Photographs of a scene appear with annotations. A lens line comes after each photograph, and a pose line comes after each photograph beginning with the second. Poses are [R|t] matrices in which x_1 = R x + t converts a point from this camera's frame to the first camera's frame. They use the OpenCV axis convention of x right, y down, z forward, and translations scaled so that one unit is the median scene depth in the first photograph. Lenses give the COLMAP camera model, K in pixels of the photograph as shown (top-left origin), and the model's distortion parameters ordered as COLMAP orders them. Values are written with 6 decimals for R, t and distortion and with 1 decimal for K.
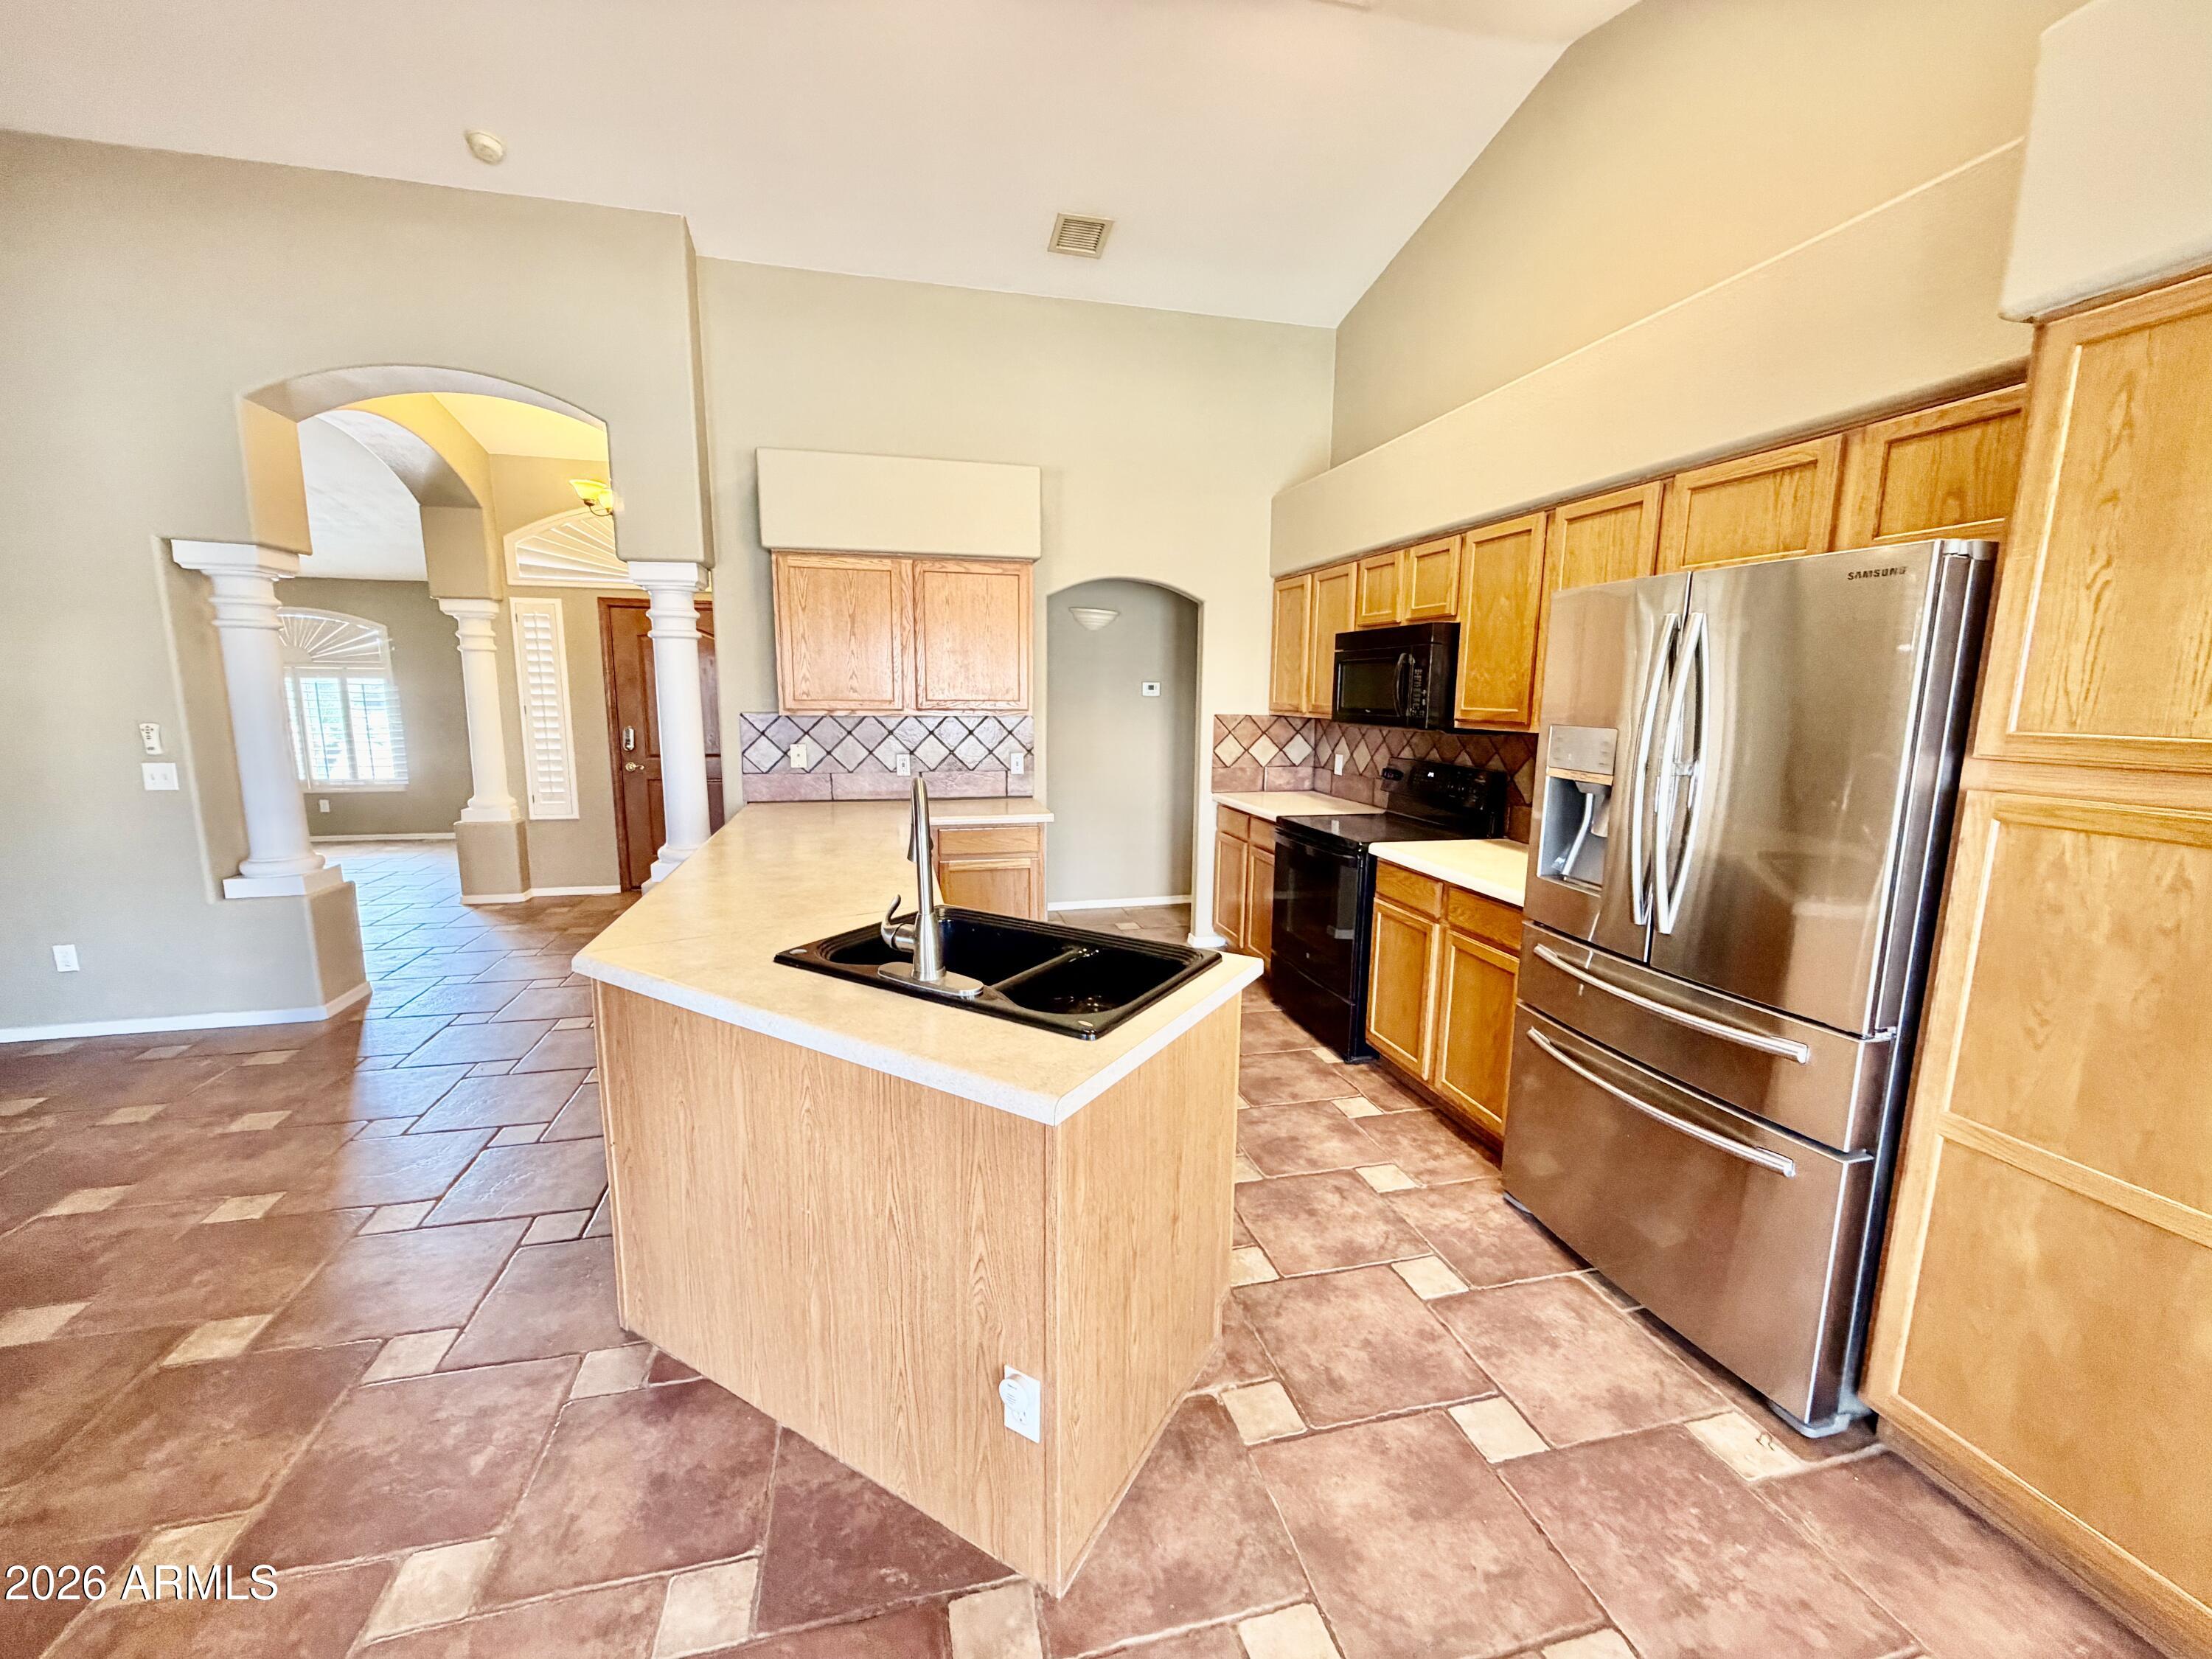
lens RADIAL K [[880.4, 0, 1101.8], [0, 880.4, 831.4], [0, 0, 1]] dist [0.000048, -0.000286]
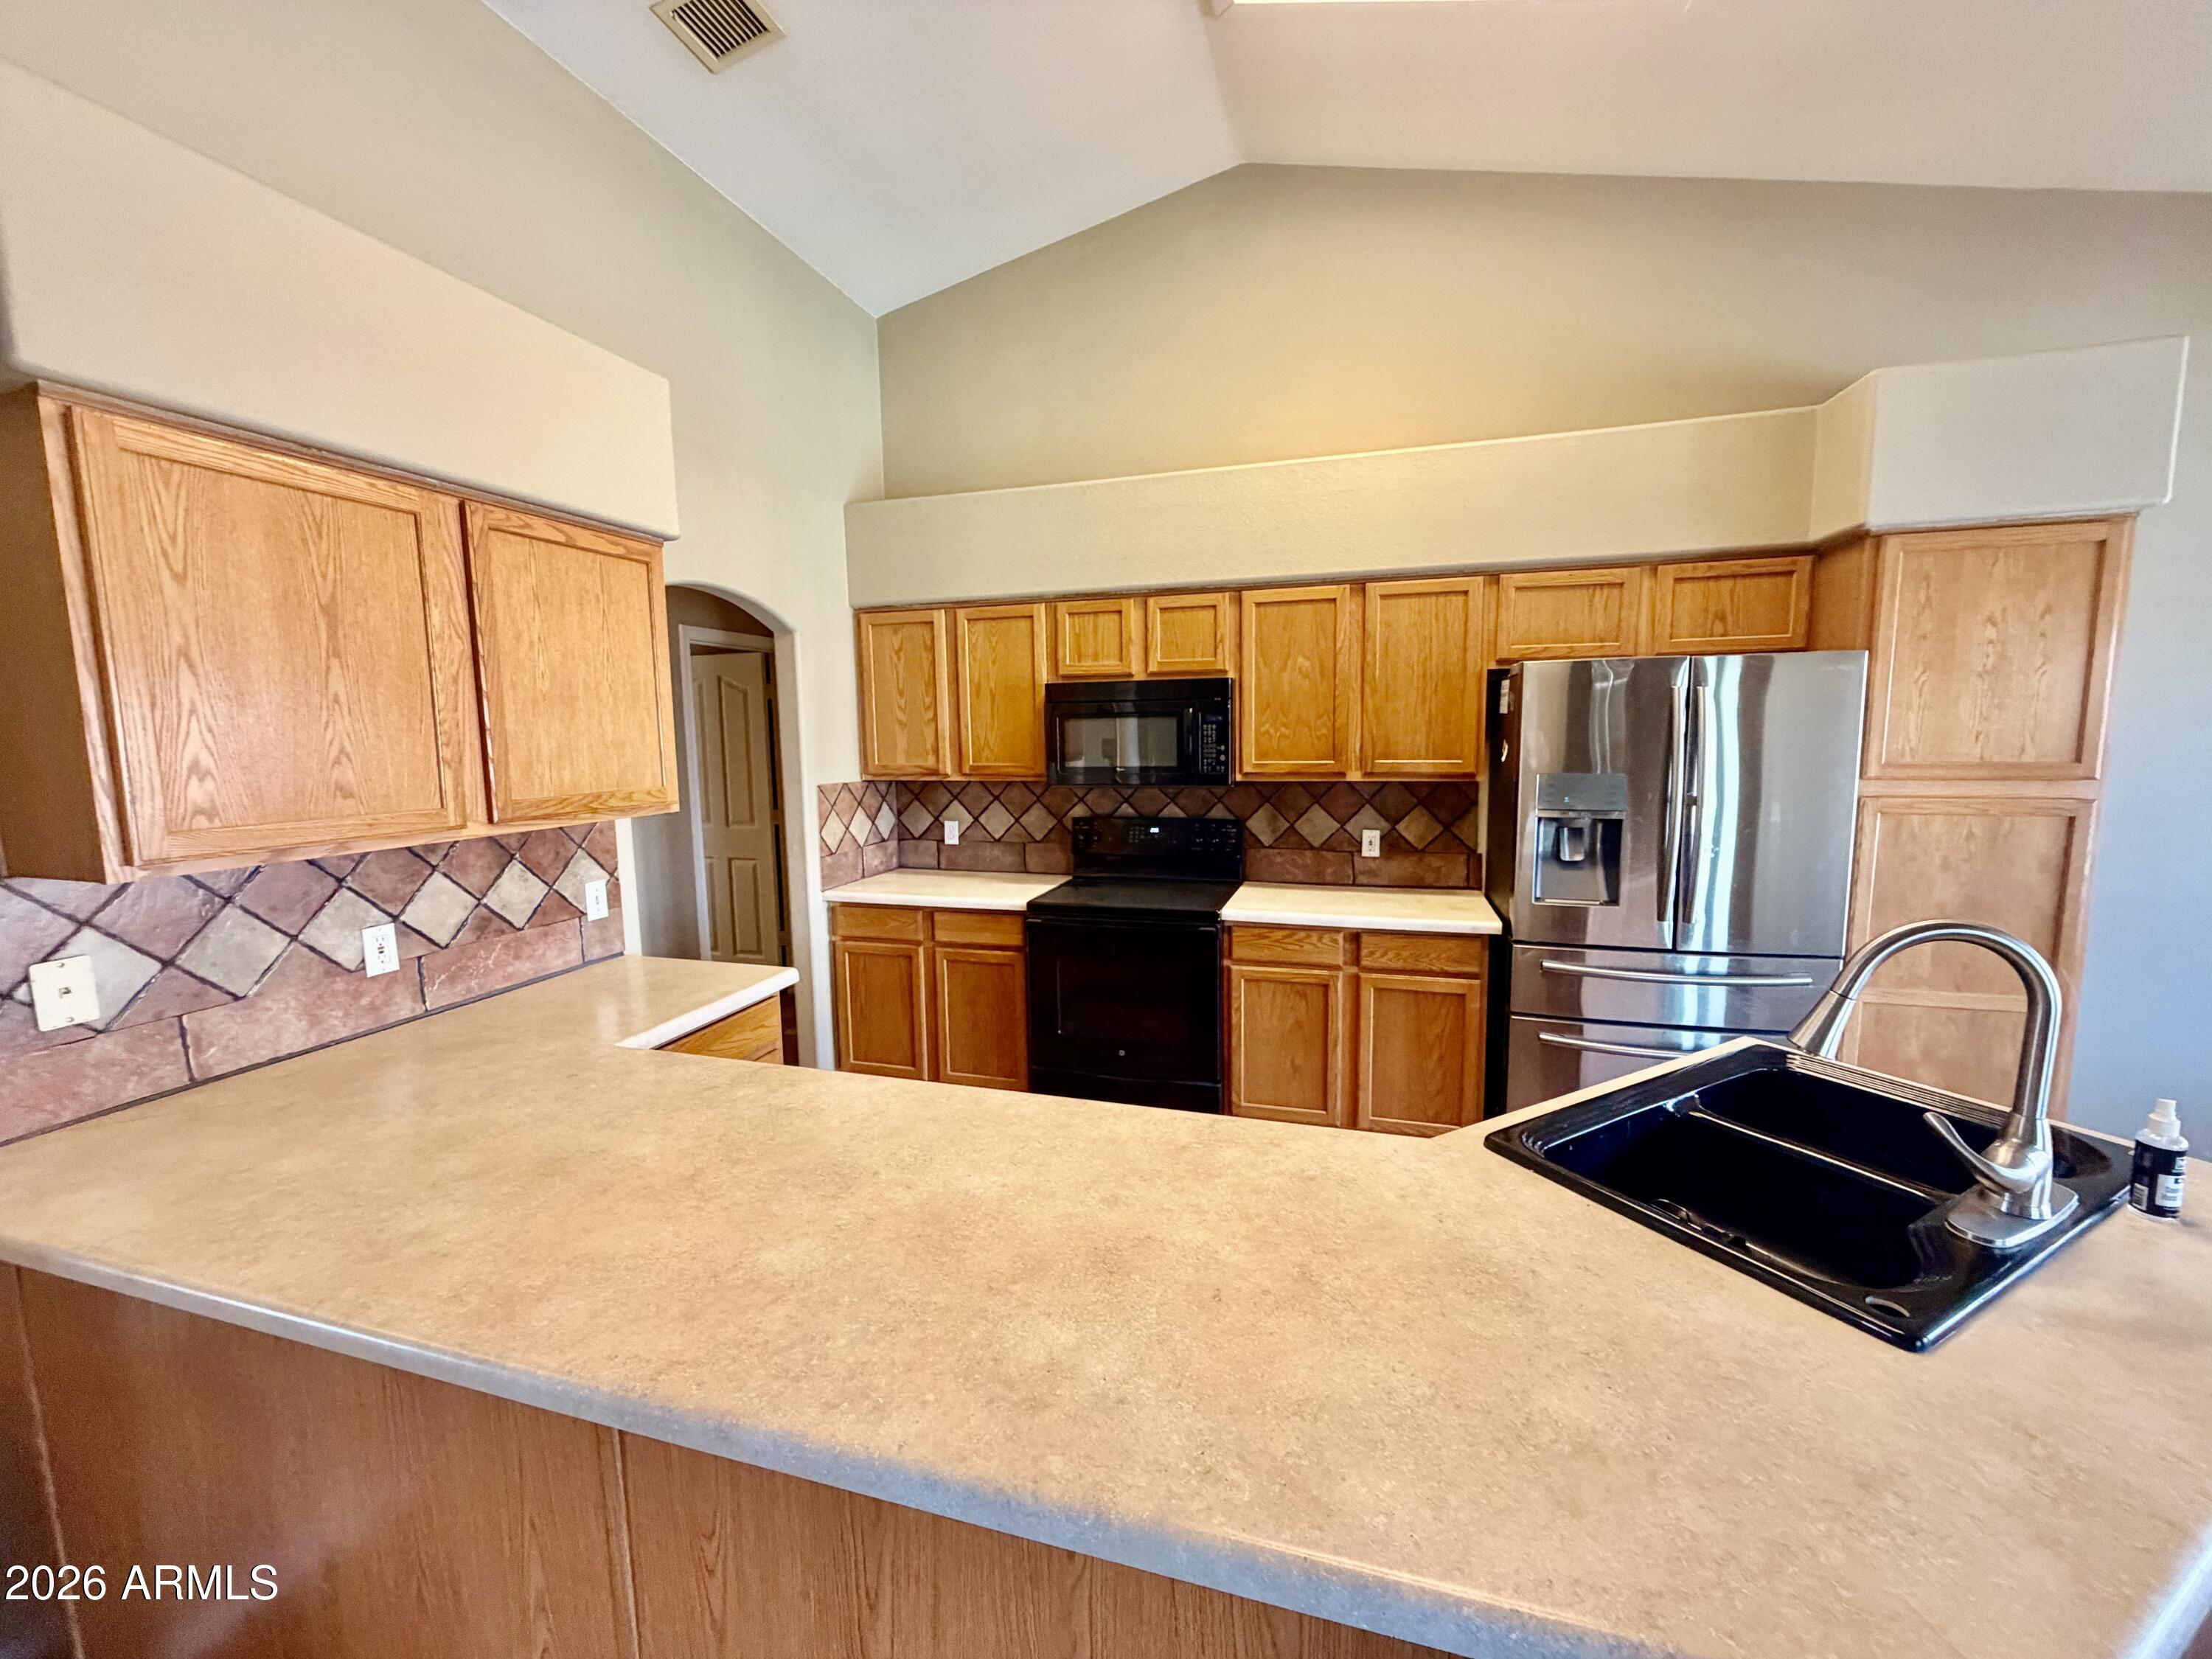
lens RADIAL K [[880.4, 0, 1100.6], [0, 880.4, 830.7], [0, 0, 1]] dist [0.000048, -0.000286]
pose [[0.511909, -0.117223, 0.851004, -0.482522], [0.157626, 0.986644, 0.041090, -0.112633], [-0.844455, 0.113106, 0.523549, 0.535178]]
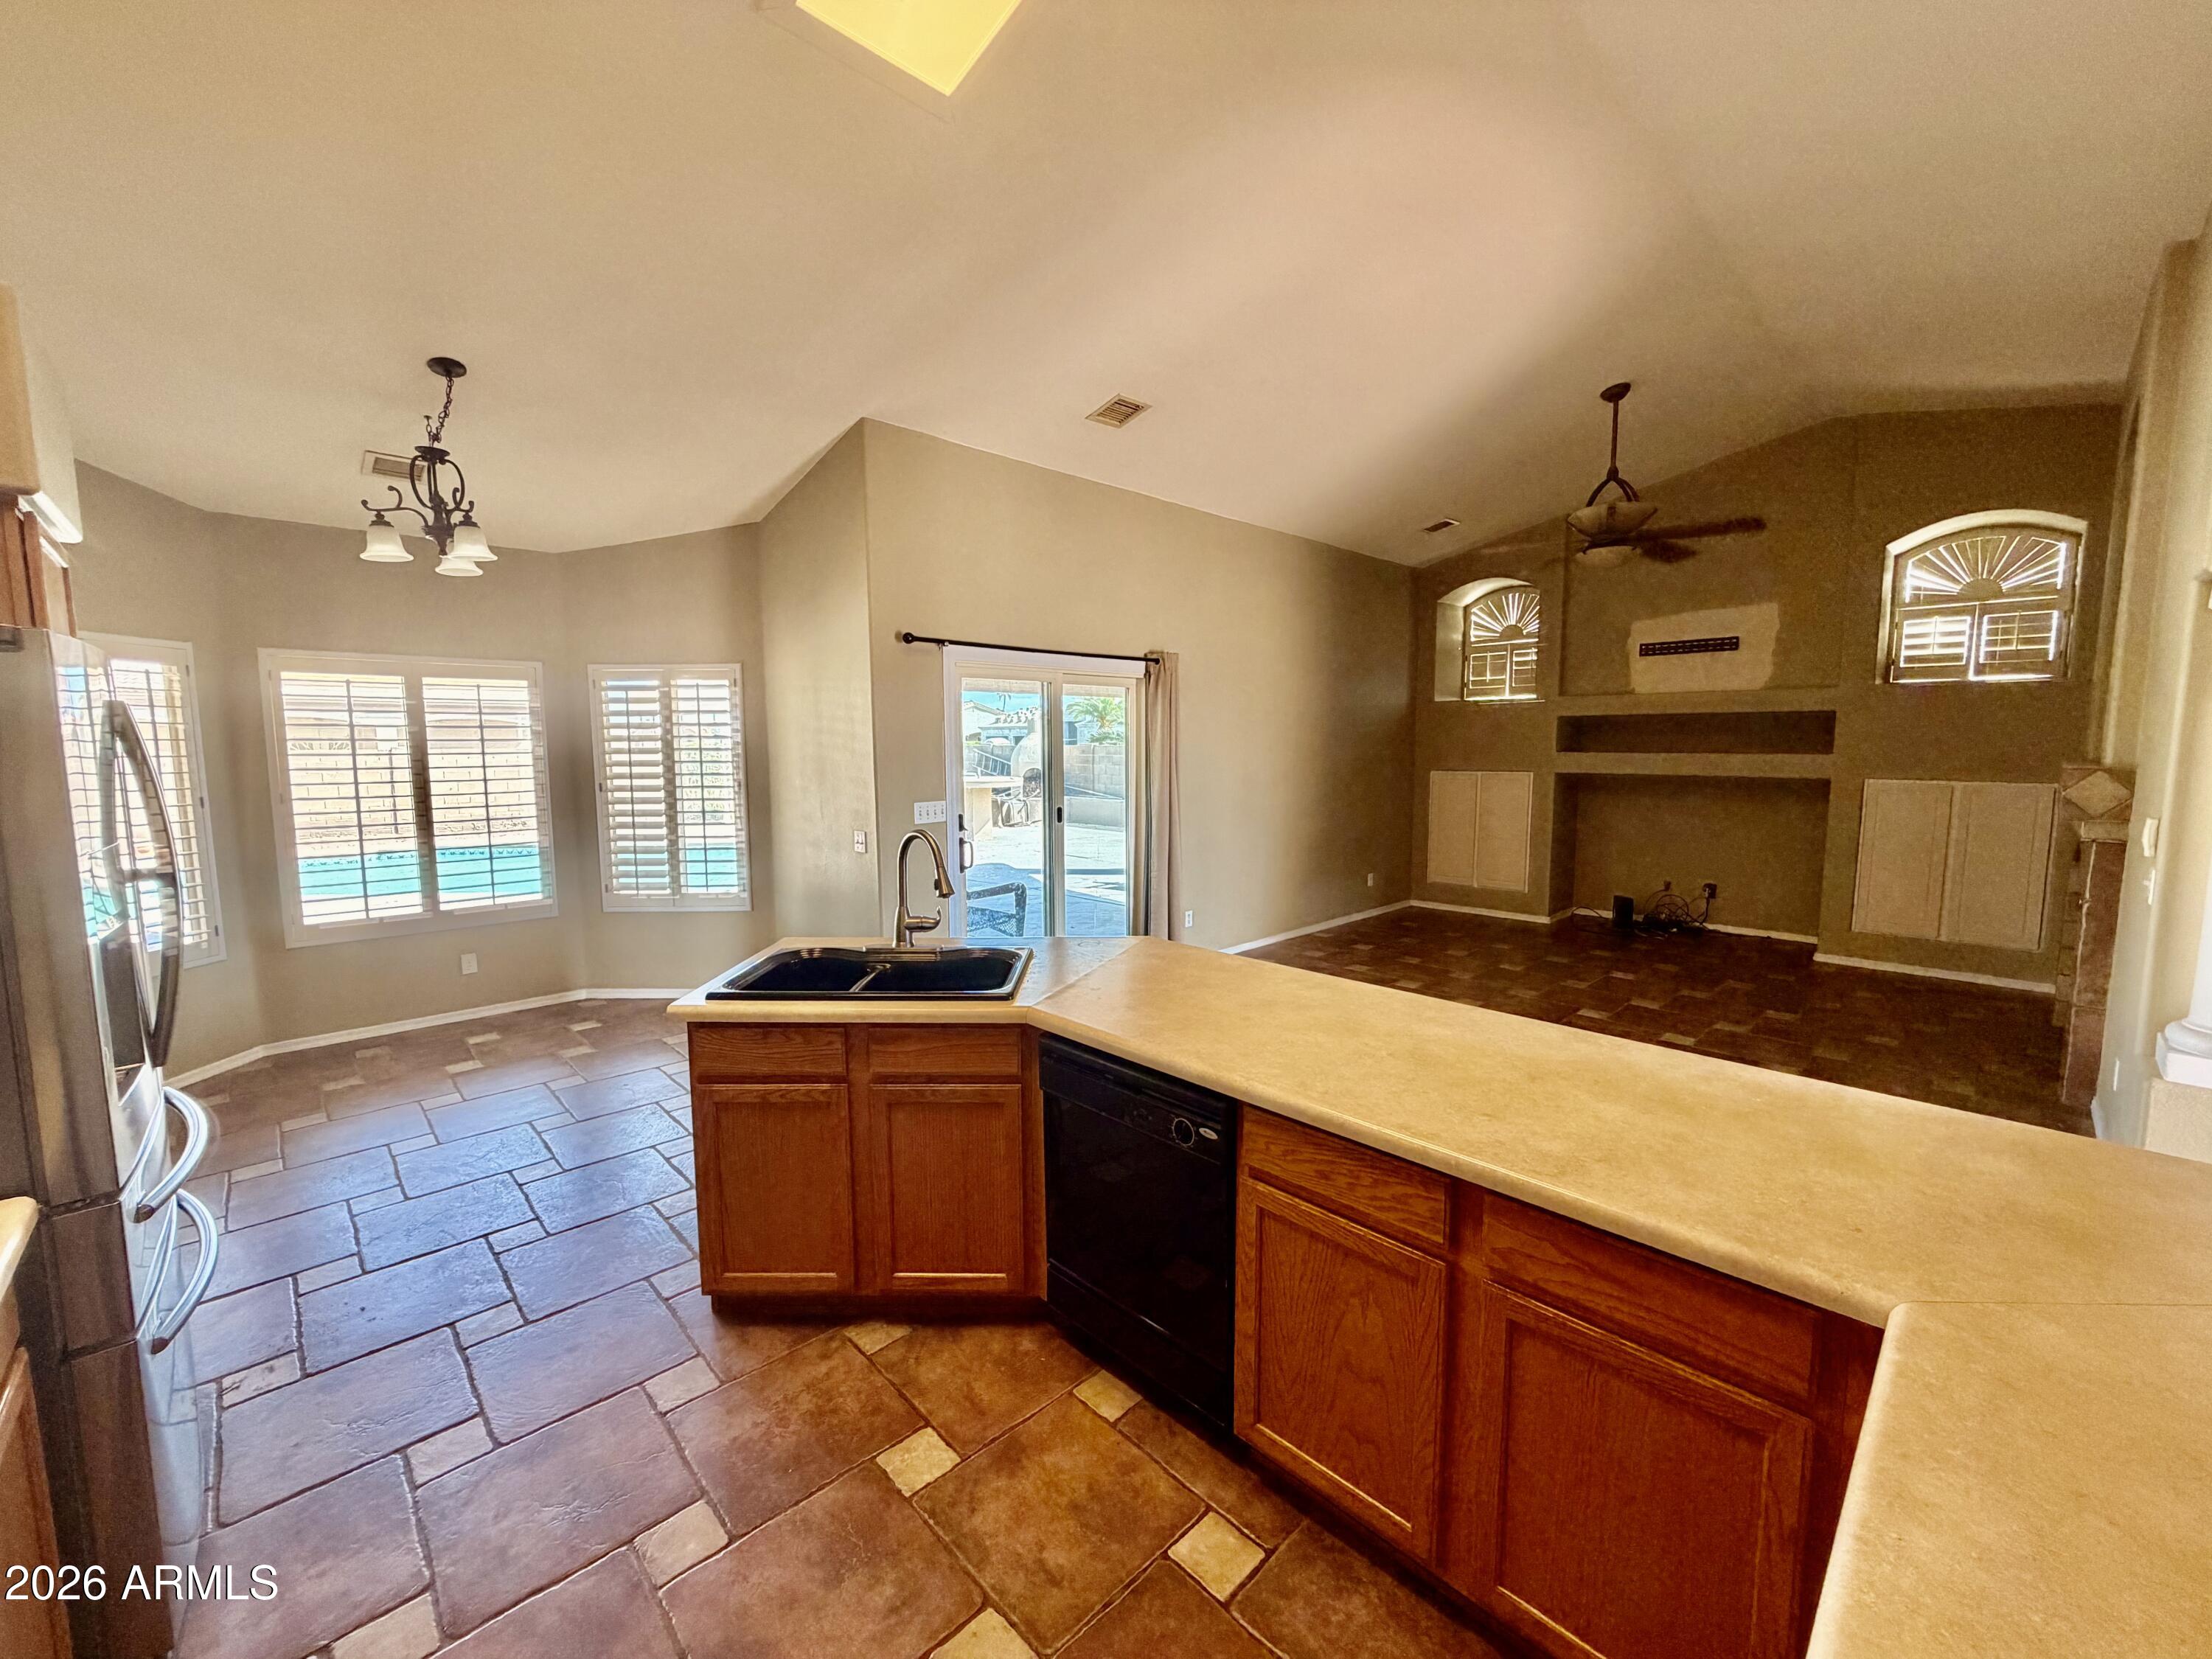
lens RADIAL K [[880.4, 0, 1104.5], [0, 880.4, 835.0], [0, 0, 1]] dist [0.000048, -0.000286]
pose [[-0.864465, 0.048016, -0.500395, 0.126032], [-0.083816, 0.967726, 0.237658, -0.200530], [0.495656, 0.247388, -0.832541, 1.103857]]
